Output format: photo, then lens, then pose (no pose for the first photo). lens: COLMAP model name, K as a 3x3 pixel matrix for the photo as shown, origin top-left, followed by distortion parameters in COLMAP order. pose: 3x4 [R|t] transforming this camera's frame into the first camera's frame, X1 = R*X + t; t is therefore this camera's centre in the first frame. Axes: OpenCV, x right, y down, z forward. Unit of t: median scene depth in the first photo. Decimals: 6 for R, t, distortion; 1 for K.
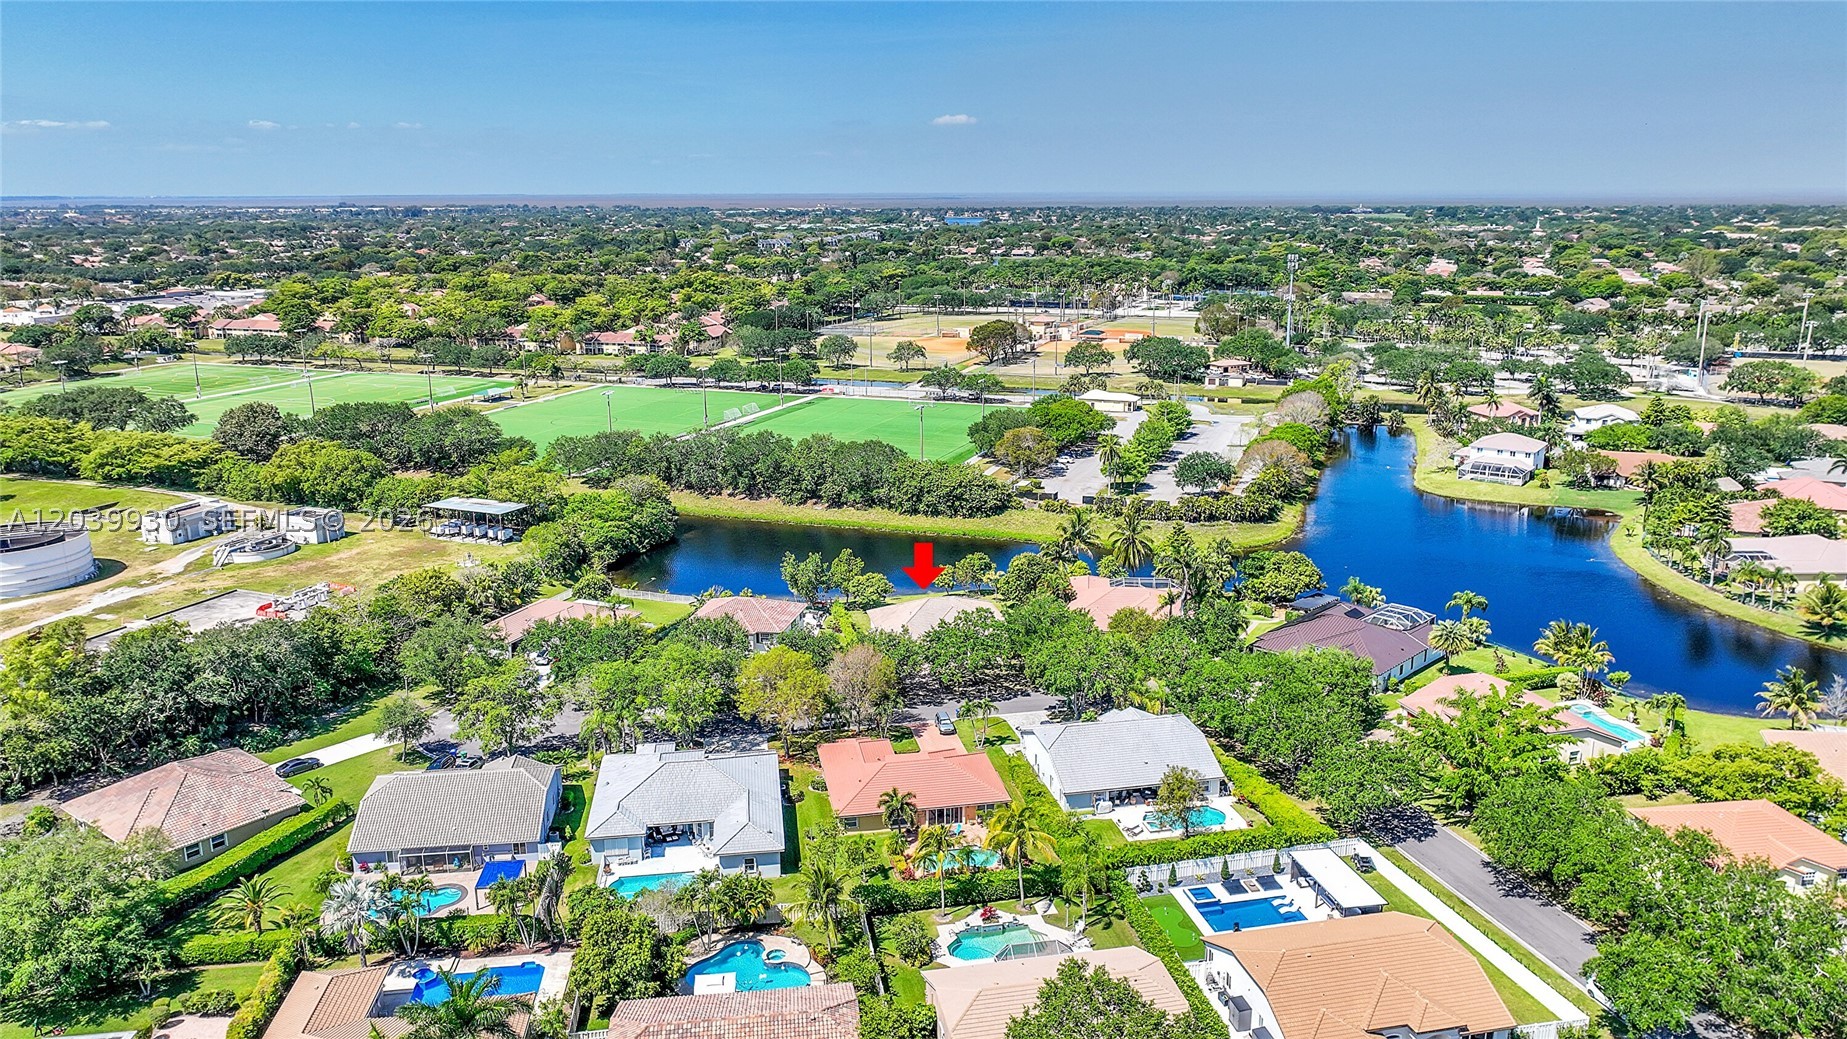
lens RADIAL K [[1331.3, 0, 932.2], [0, 1331.3, 511.2], [0, 0, 1]] dist [0.004148, 0.007041]
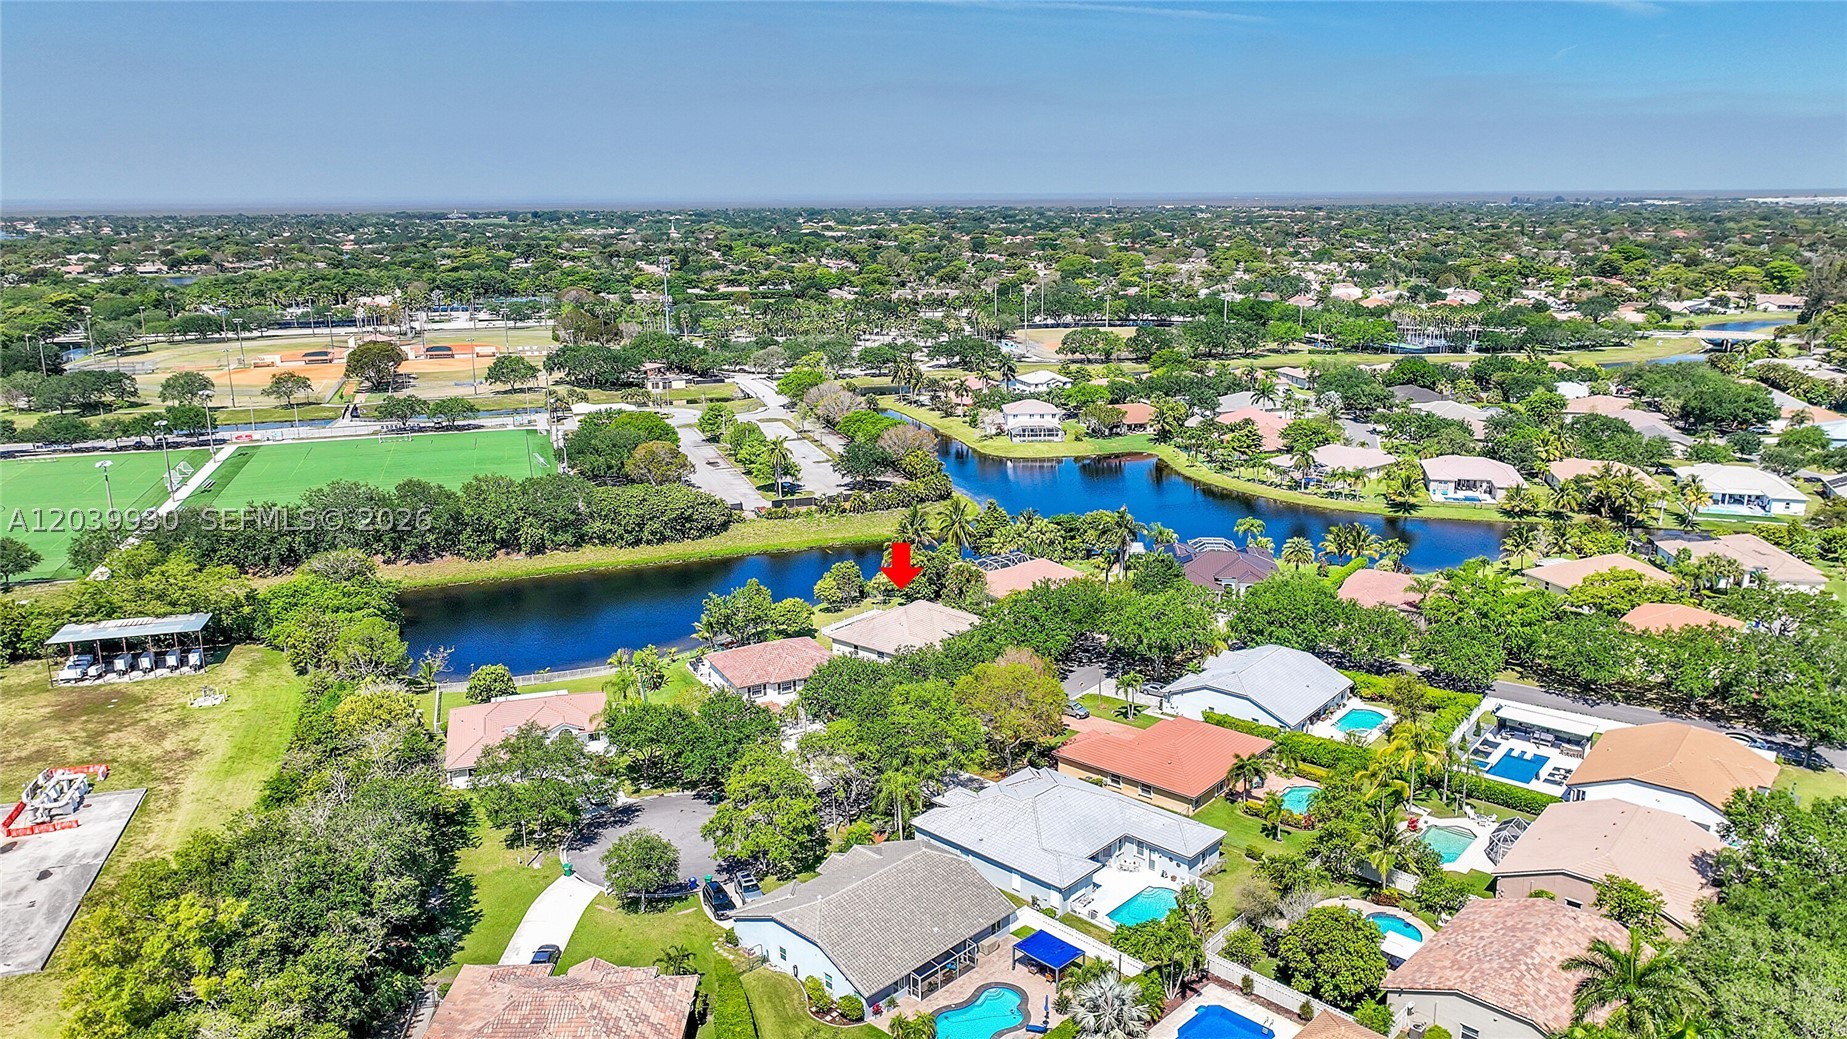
lens RADIAL K [[1331.3, 0, 930.8], [0, 1331.3, 532.2], [0, 0, 1]] dist [0.004148, 0.007041]
pose [[0.778169, -0.156865, 0.608150, -0.384955], [0.150702, 0.986654, 0.061663, -0.030544], [-0.609706, 0.043665, 0.791424, 0.144526]]
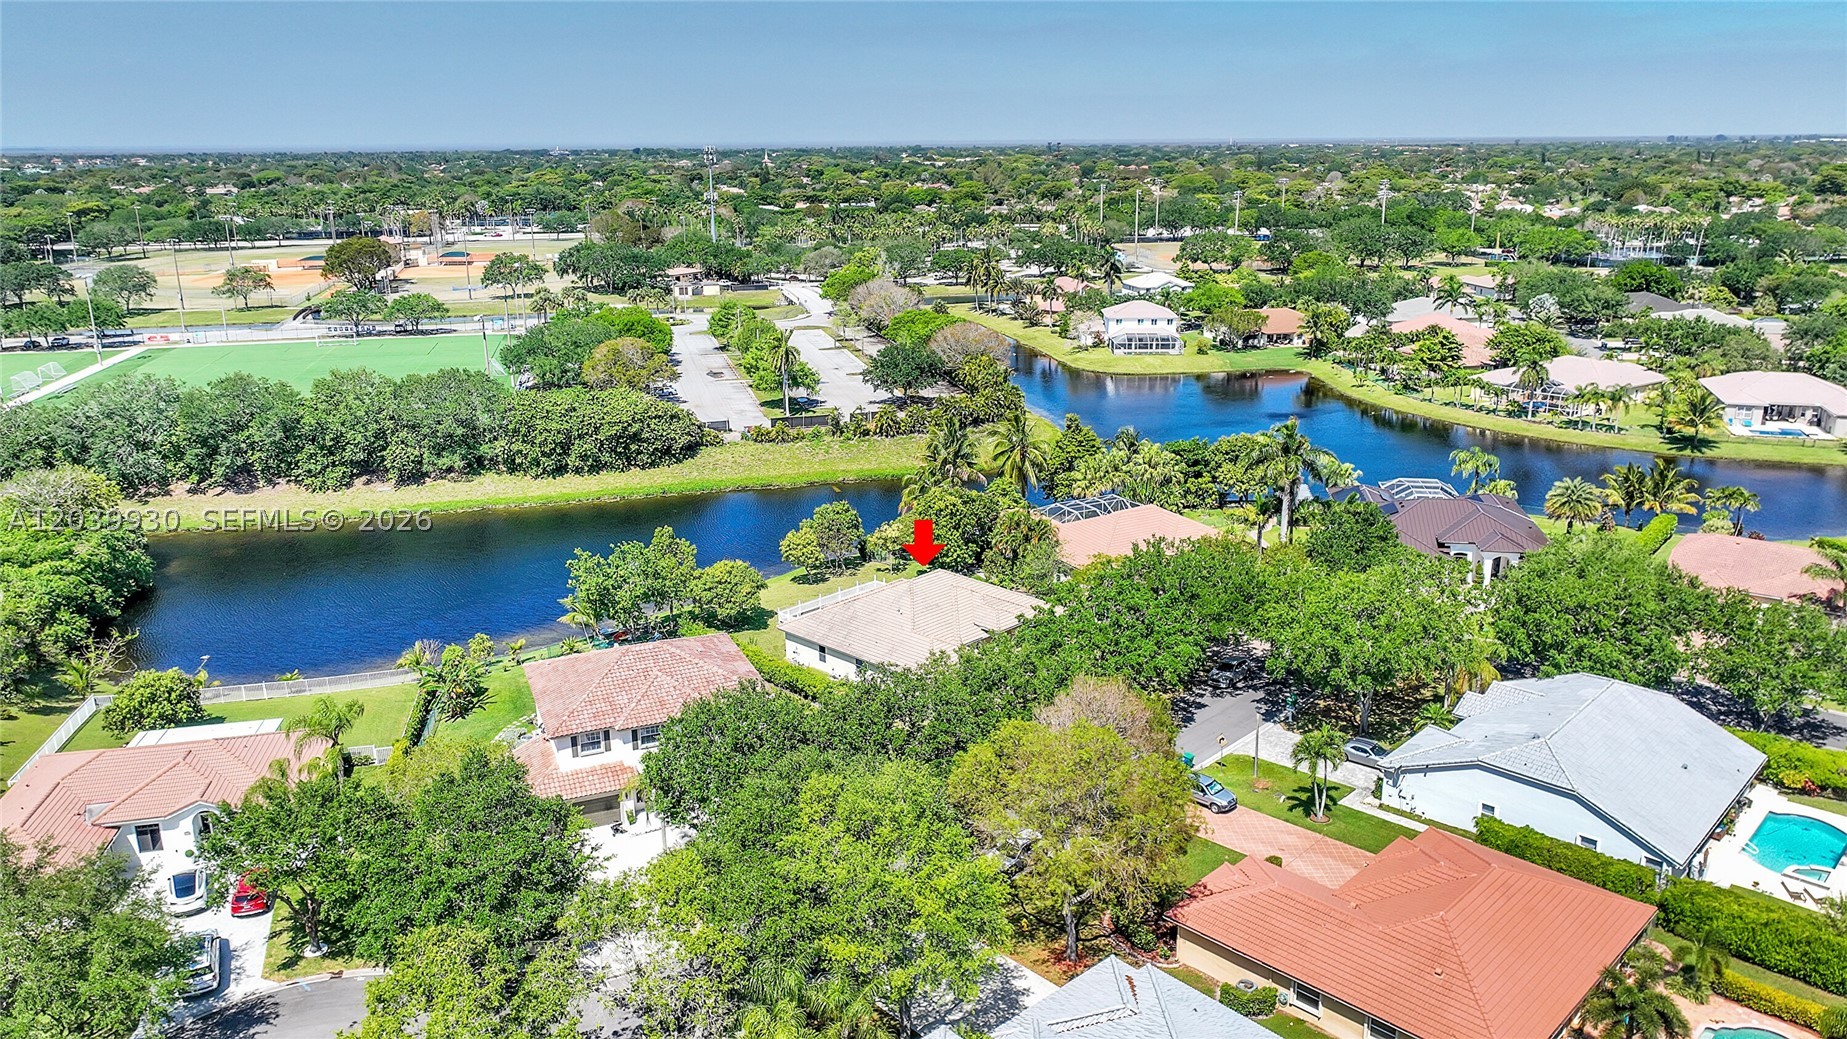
lens RADIAL K [[1331.3, 0, 930.4], [0, 1331.3, 519.1], [0, 0, 1]] dist [0.004148, 0.007041]
pose [[0.827011, -0.155766, 0.540176, -0.199141], [0.135735, 0.987747, 0.077018, -0.001602], [-0.545554, 0.009626, 0.838020, 0.351644]]
